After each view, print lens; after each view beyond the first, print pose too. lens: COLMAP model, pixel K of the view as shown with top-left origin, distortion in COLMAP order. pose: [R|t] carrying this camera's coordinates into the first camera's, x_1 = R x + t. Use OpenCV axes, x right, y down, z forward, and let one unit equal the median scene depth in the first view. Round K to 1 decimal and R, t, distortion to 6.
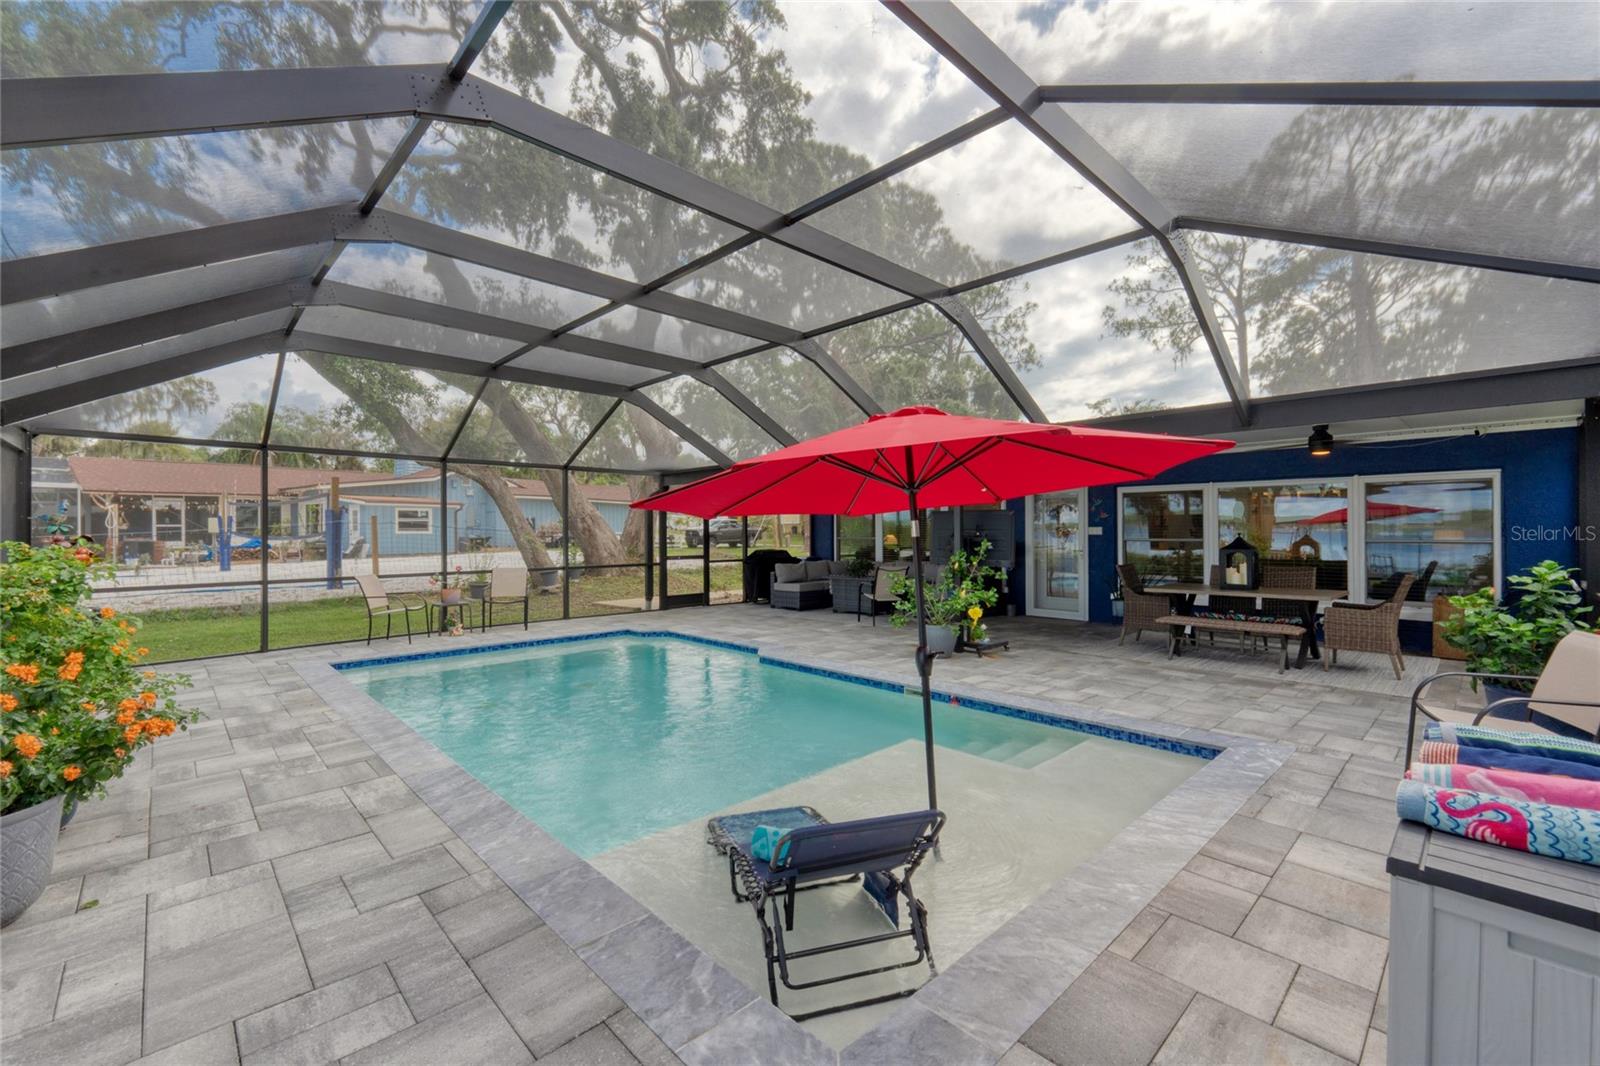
lens RADIAL K [[678.4, 0, 804.7], [0, 678.4, 536.4], [0, 0, 1]] dist [-0.006535, 0.000710]
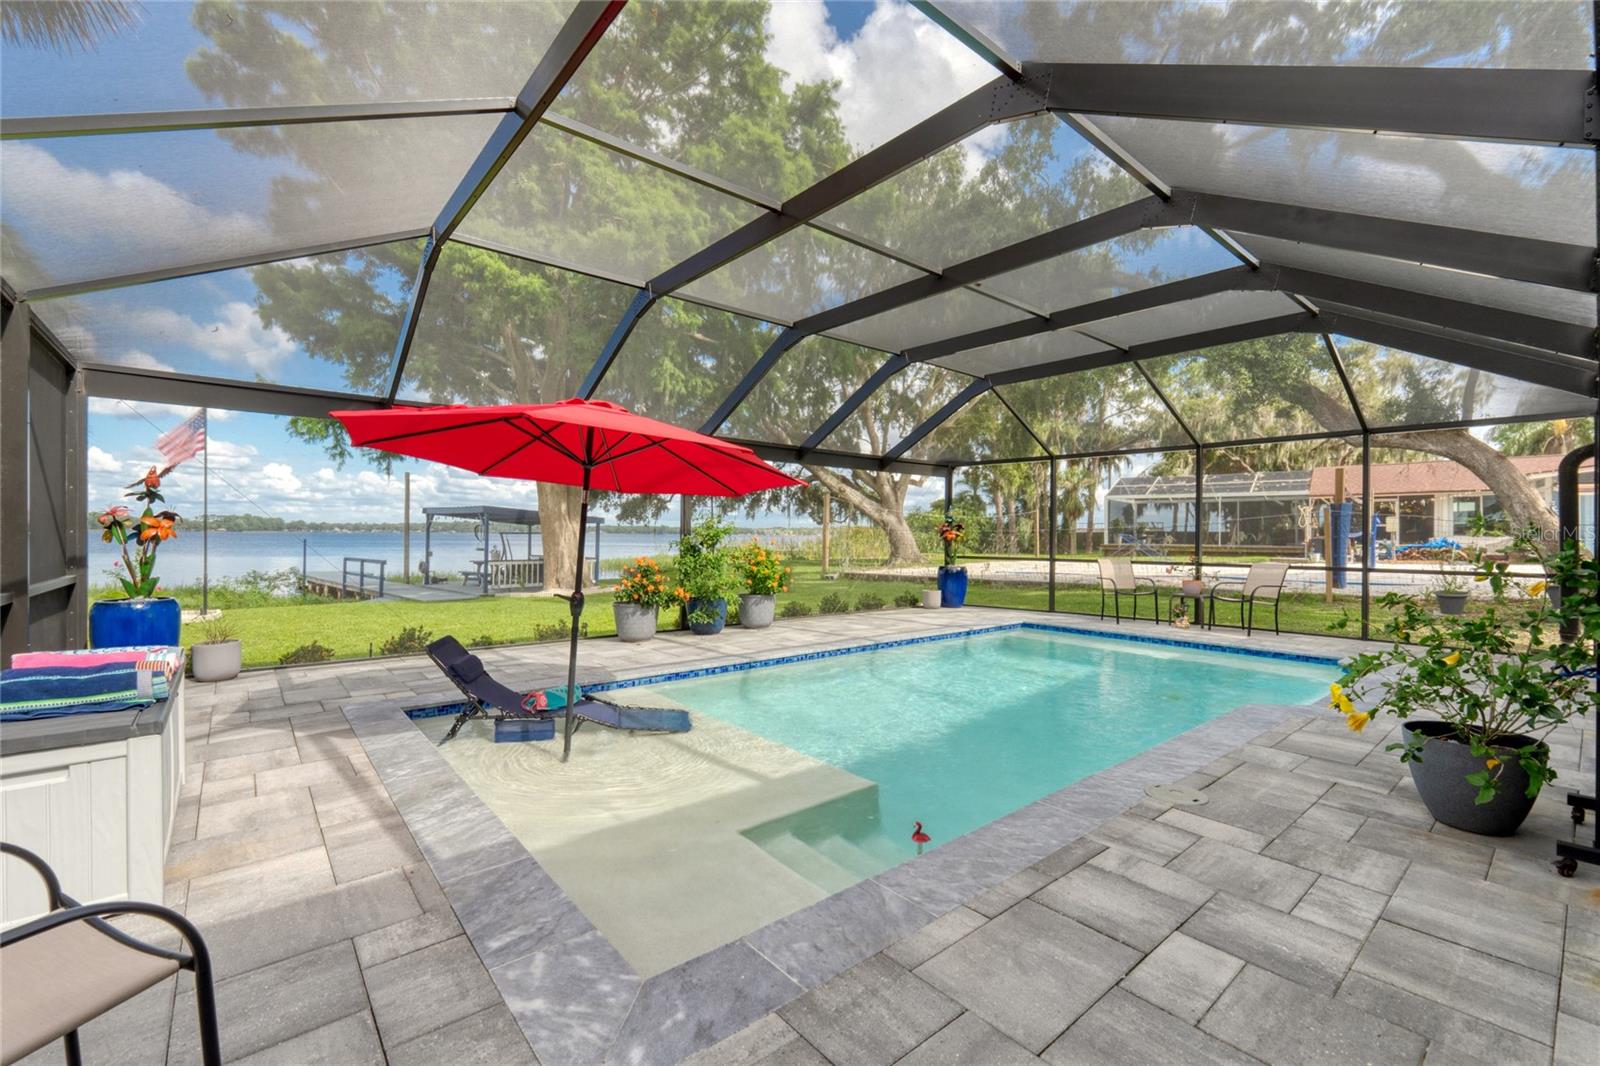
lens RADIAL K [[678.4, 0, 804.4], [0, 678.4, 534.3], [0, 0, 1]] dist [-0.006535, 0.000710]
pose [[-0.068883, 0.006512, -0.997603, 1.095057], [-0.015364, 0.999853, 0.007587, 0.034812], [0.997506, 0.015850, -0.068773, 1.188596]]
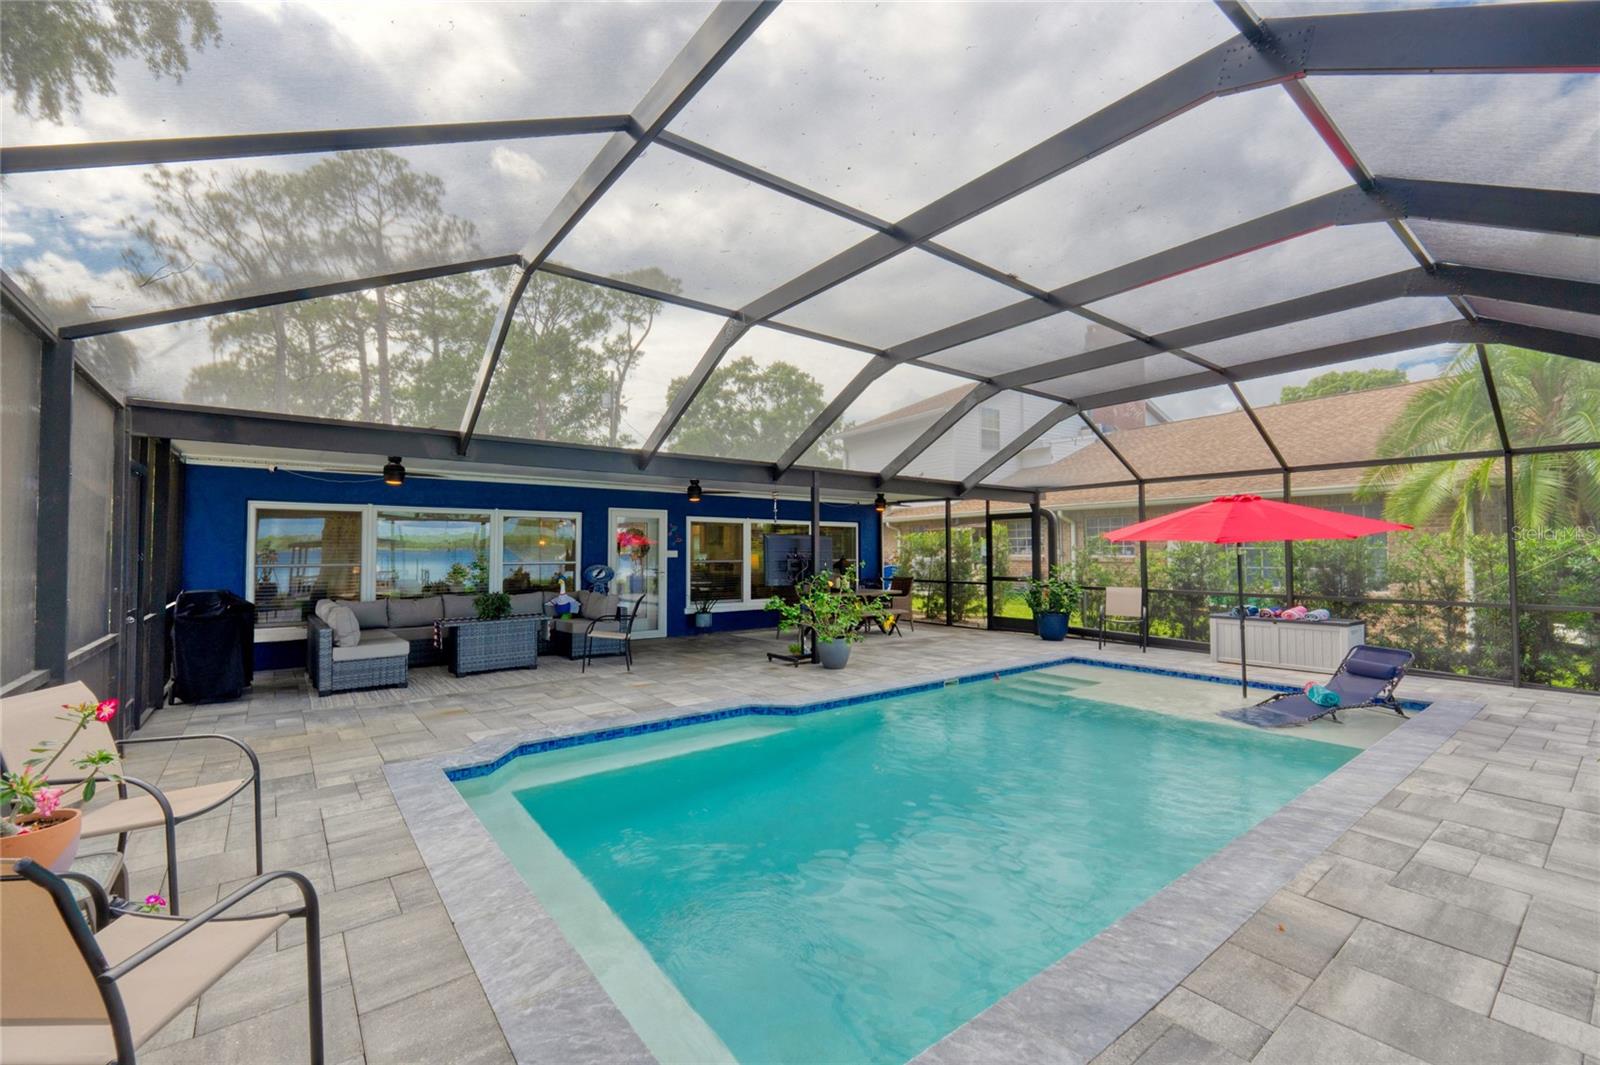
lens RADIAL K [[678.4, 0, 797.5], [0, 678.4, 536.9], [0, 0, 1]] dist [-0.006535, 0.000710]
pose [[0.096976, 0.028570, 0.994877, -1.672729], [0.006793, 0.999546, -0.029366, -0.004791], [-0.995264, 0.009606, 0.096738, 1.750033]]
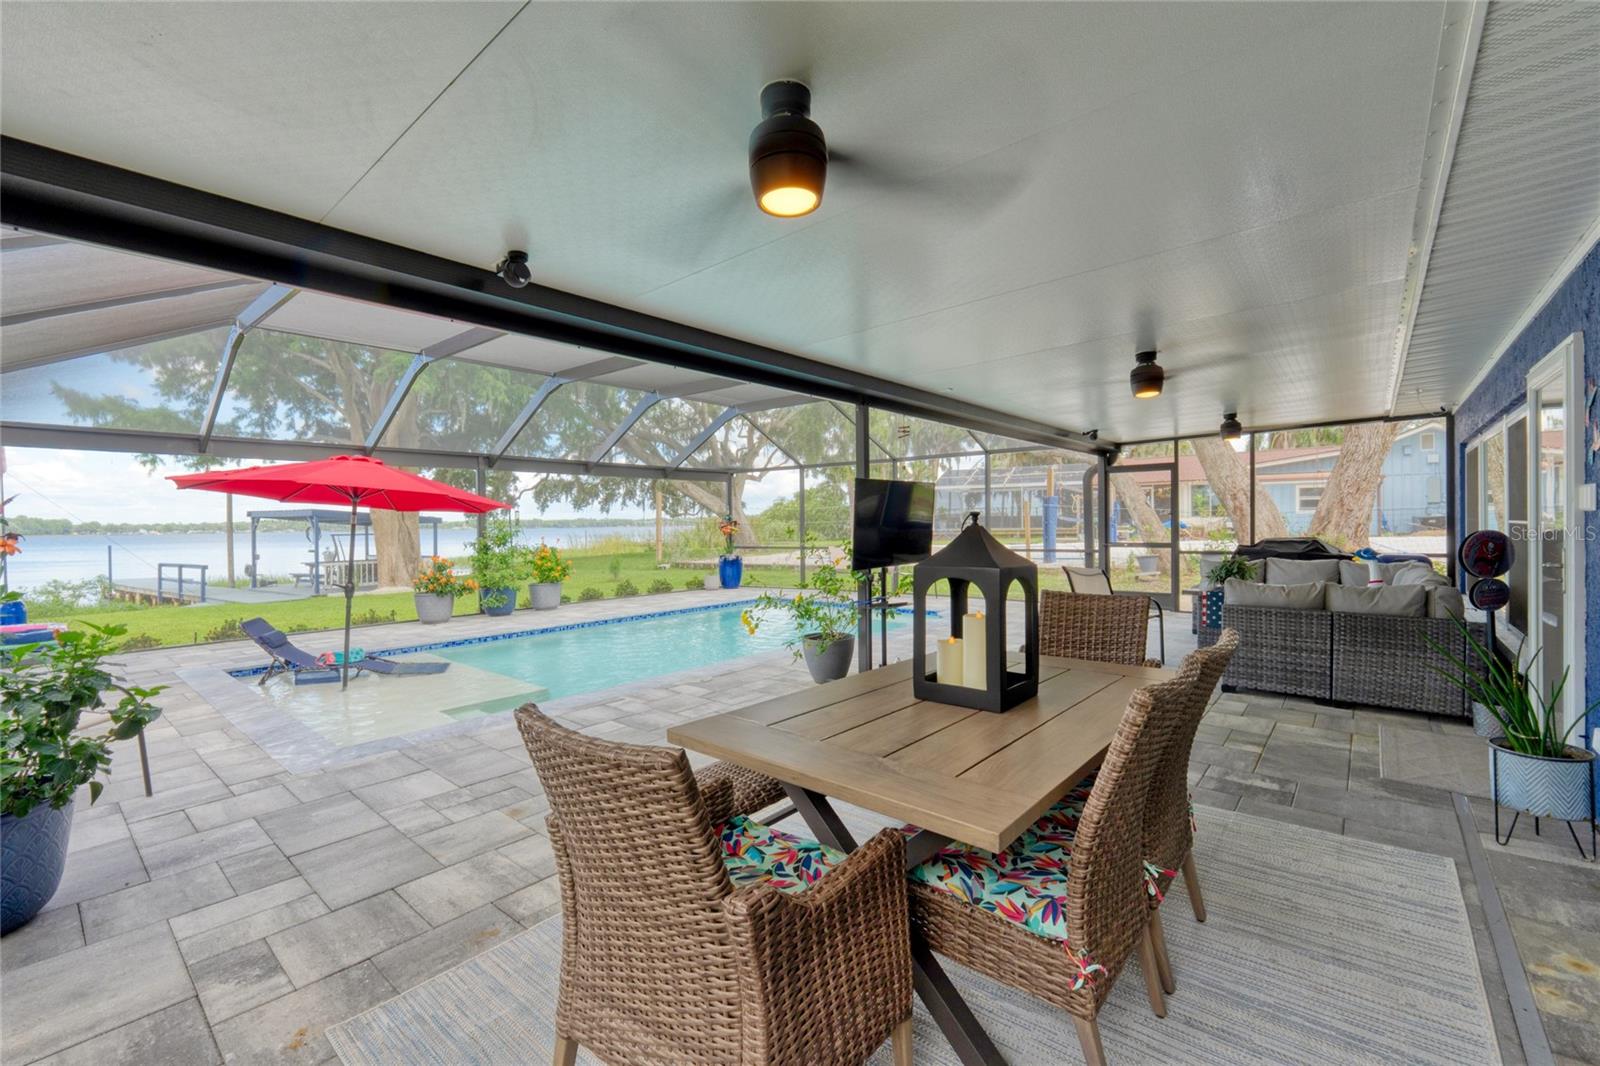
lens RADIAL K [[678.4, 0, 803.3], [0, 678.4, 532.7], [0, 0, 1]] dist [-0.006535, 0.000710]
pose [[0.101212, 0.020018, -0.994663, 1.718987], [0.005855, 0.999768, 0.020716, -0.002923], [0.994848, -0.007921, 0.101071, 1.638496]]
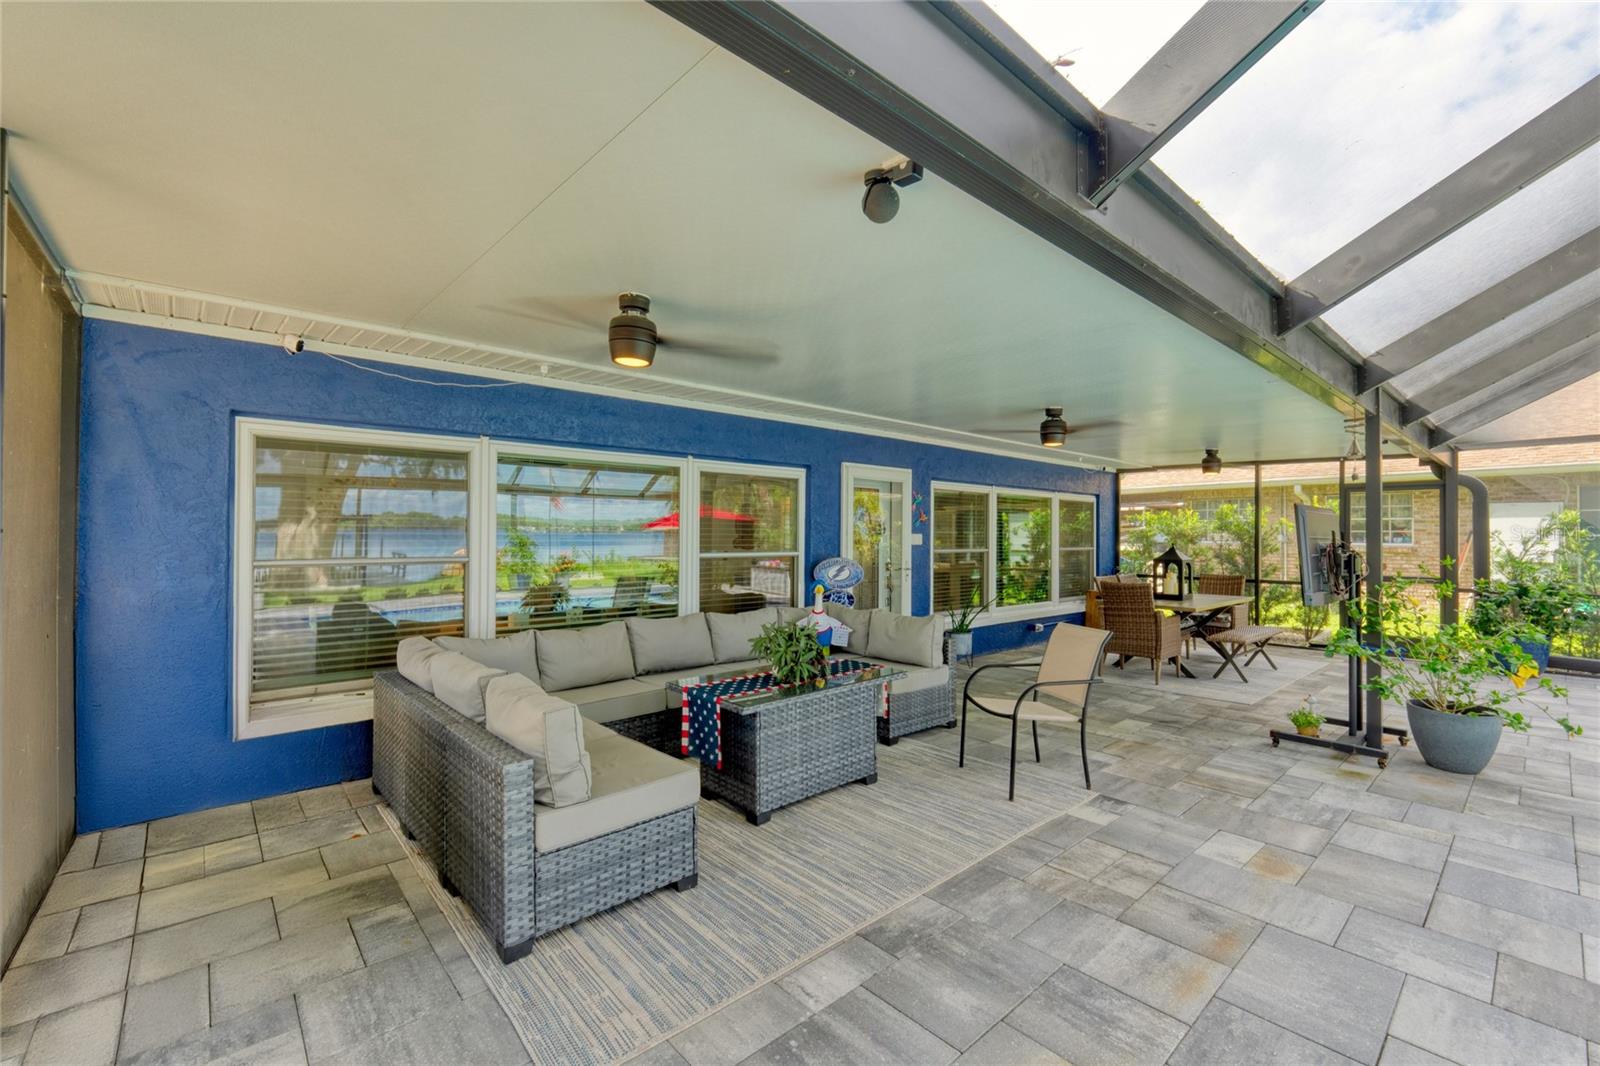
lens RADIAL K [[678.4, 0, 801.6], [0, 678.4, 533.3], [0, 0, 1]] dist [-0.006535, 0.000710]
pose [[0.035705, 0.012082, 0.999289, -0.706424], [0.002331, 0.999923, -0.012173, -0.015226], [-0.999360, 0.002764, 0.035674, 2.782747]]
